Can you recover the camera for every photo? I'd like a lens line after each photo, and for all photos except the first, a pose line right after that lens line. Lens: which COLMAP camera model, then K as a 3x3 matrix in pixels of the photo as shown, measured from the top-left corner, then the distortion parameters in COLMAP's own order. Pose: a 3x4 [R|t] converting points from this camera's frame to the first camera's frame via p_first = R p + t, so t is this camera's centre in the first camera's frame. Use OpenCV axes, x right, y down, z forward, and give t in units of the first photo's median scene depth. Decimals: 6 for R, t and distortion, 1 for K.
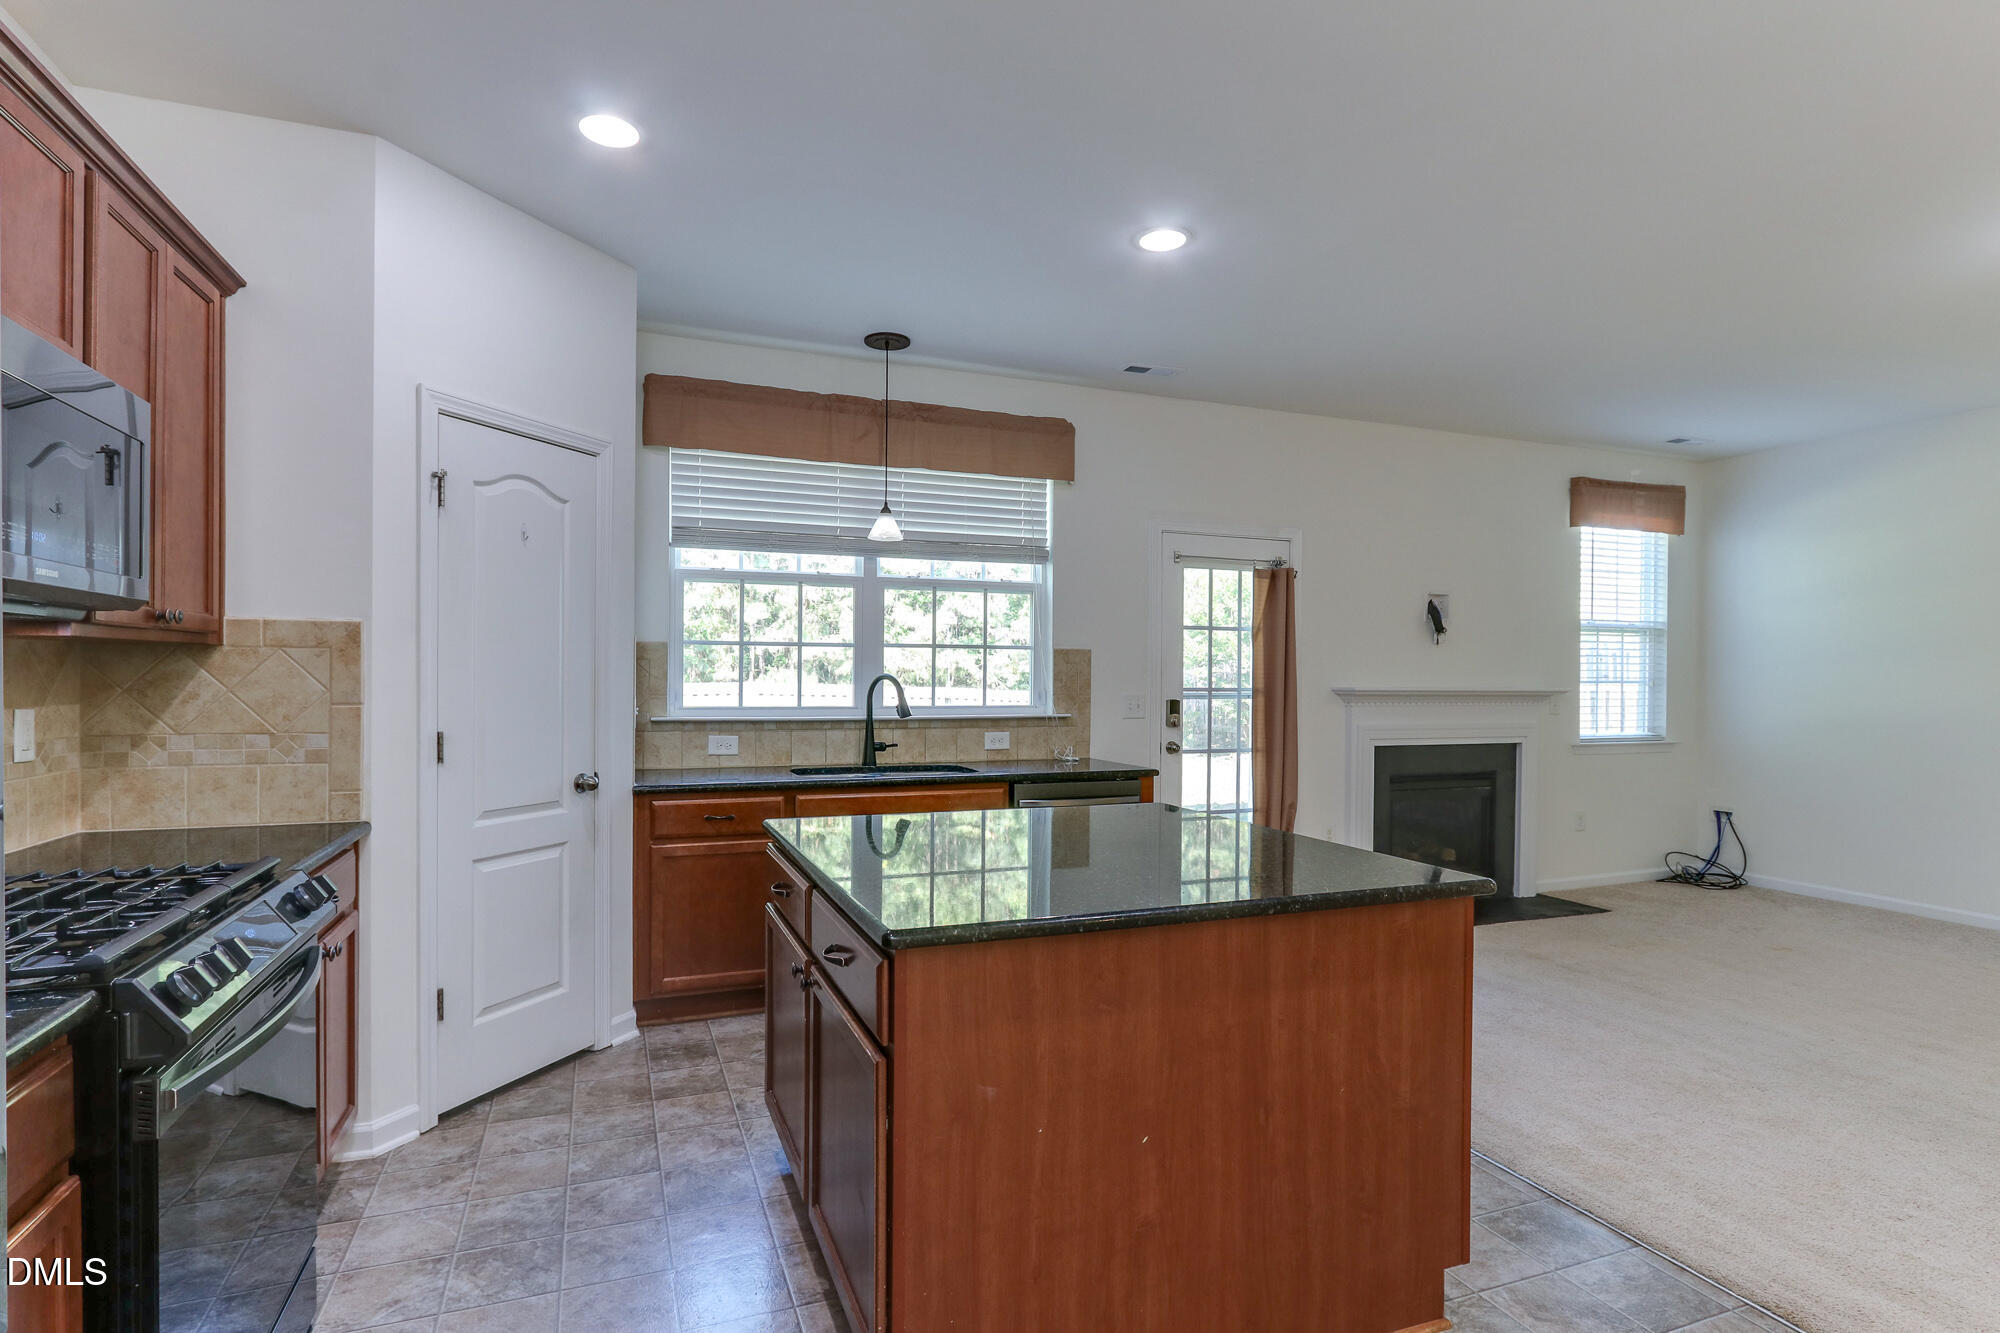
lens RADIAL K [[986.5, 0, 967.3], [0, 986.5, 679.6], [0, 0, 1]] dist [-0.004291, 0.001161]
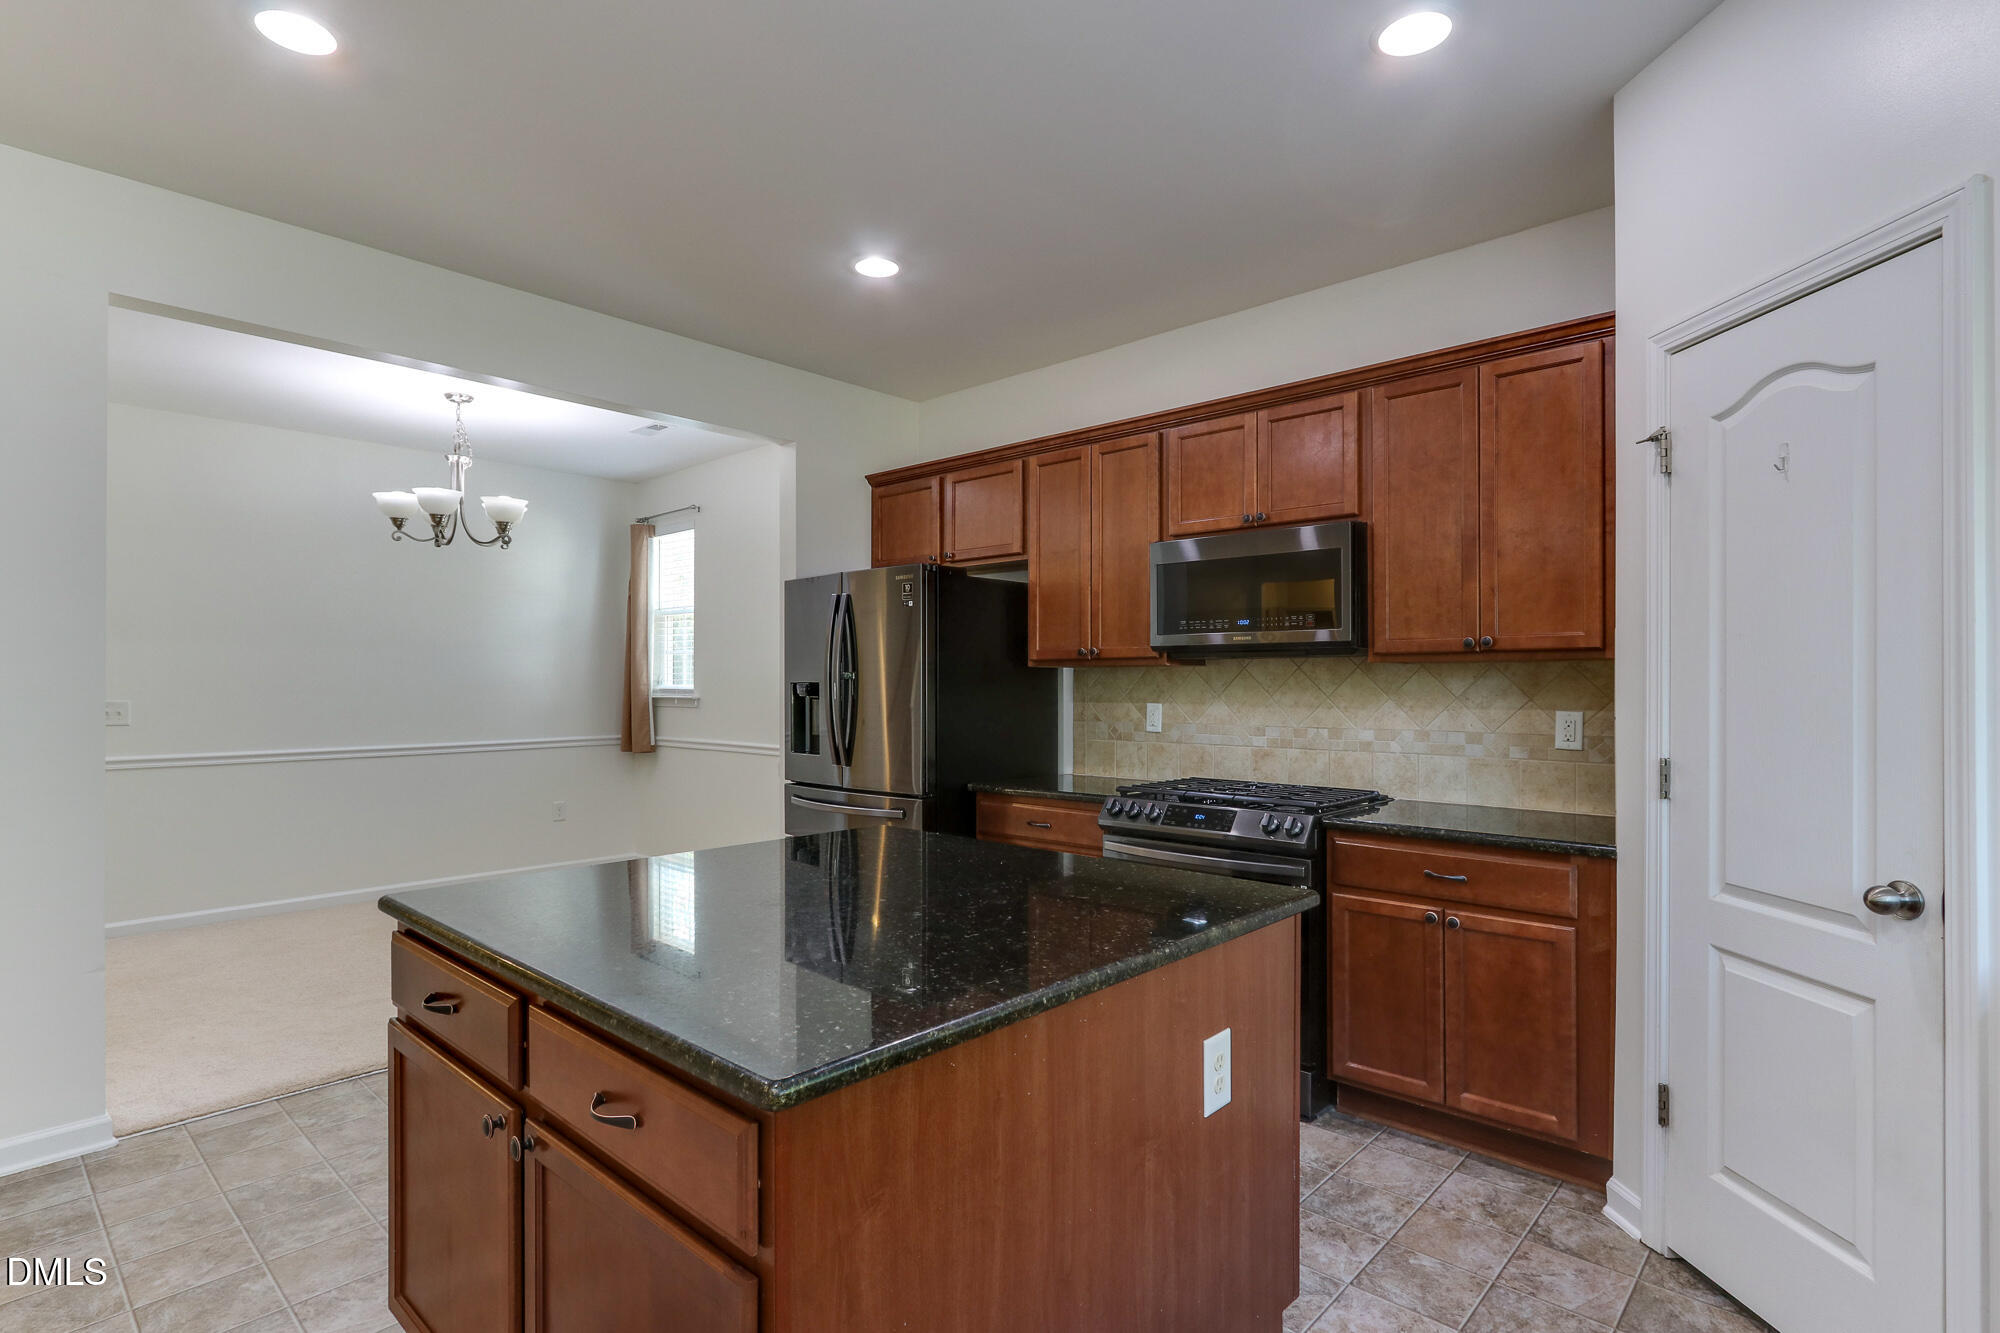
lens RADIAL K [[983.7, 0, 977.0], [0, 983.7, 680.0], [0, 0, 1]] dist [-0.005989, 0.000223]
pose [[-0.895293, -0.008121, -0.445405, 0.182006], [-0.008555, 0.999963, -0.001036, -0.002422], [0.445397, 0.002883, -0.895329, 0.859663]]
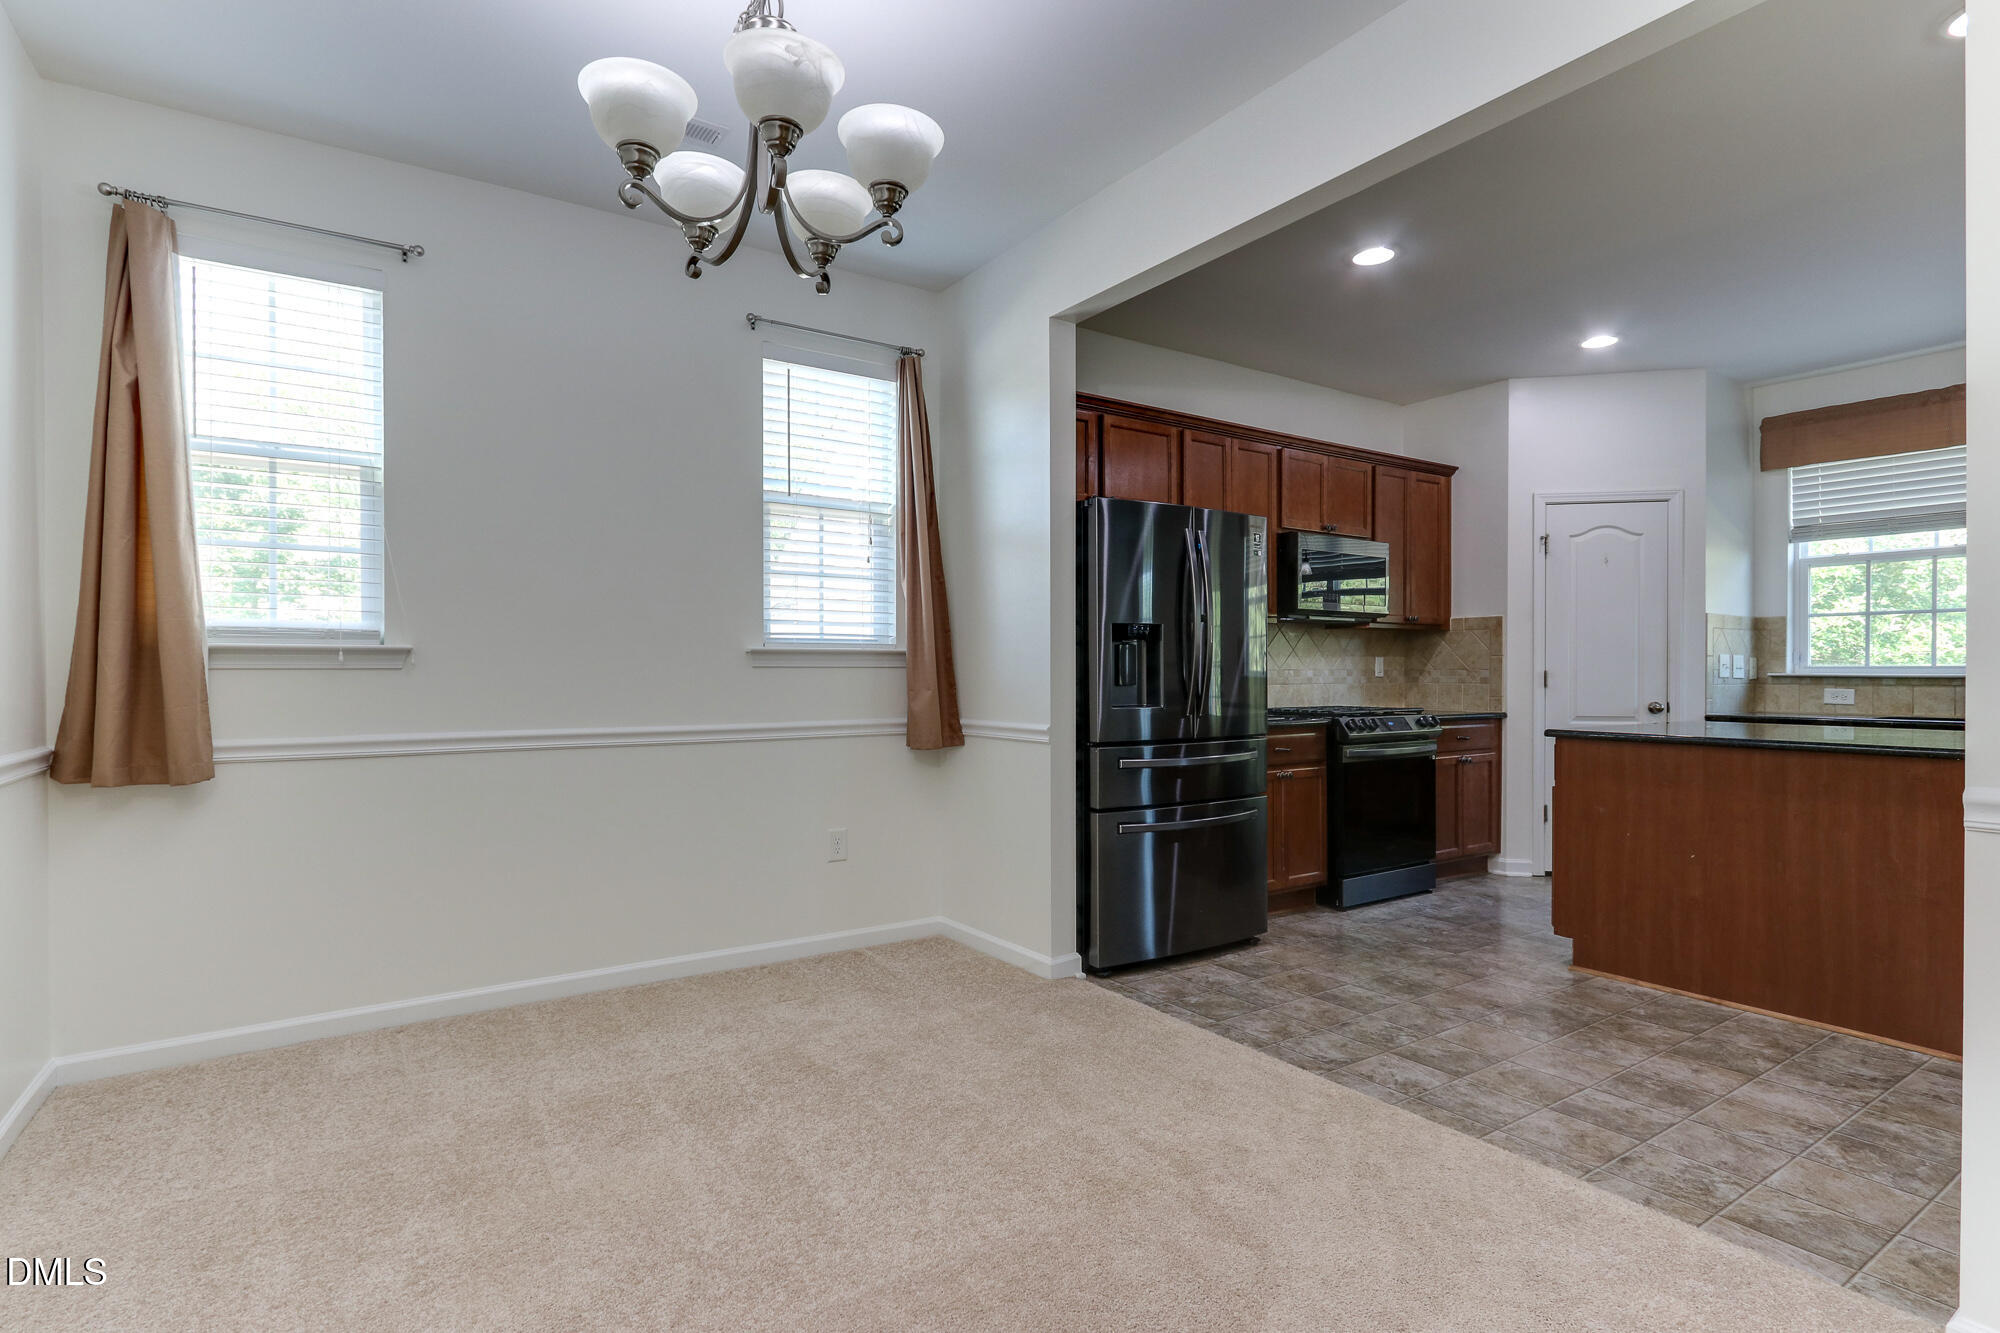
lens RADIAL K [[983.7, 0, 977.0], [0, 983.7, 680.0], [0, 0, 1]] dist [-0.005989, 0.000223]
pose [[0.219901, 0.001129, -0.975522, 0.639089], [-0.003323, 0.999994, 0.000408, 0.043510], [0.975517, 0.003151, 0.219903, -0.294448]]
